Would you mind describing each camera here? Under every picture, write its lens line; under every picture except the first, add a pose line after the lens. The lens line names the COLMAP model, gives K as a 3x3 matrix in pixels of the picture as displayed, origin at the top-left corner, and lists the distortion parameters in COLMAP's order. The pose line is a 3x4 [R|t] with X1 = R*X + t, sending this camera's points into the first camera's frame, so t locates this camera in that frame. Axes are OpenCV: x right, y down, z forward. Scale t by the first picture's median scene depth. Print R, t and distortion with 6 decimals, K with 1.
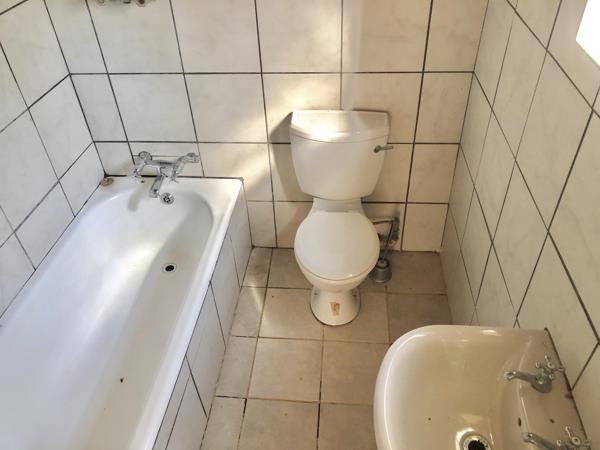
lens RADIAL K [[502.2, 0, 300.8], [0, 502.2, 215.3], [0, 0, 1]] dist [0.043891, -0.035729]
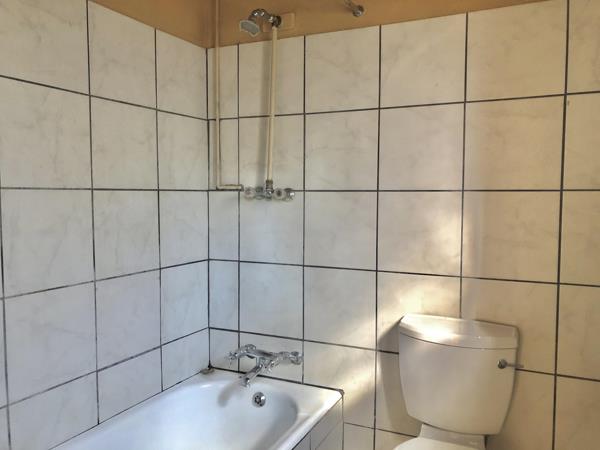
lens RADIAL K [[502.2, 0, 300.8], [0, 502.2, 215.3], [0, 0, 1]] dist [0.043891, -0.035729]
pose [[0.939157, 0.054537, -0.339131, 0.106753], [-0.242533, 0.804430, -0.542283, 0.193838], [0.243232, 0.591539, 0.768713, 0.136067]]
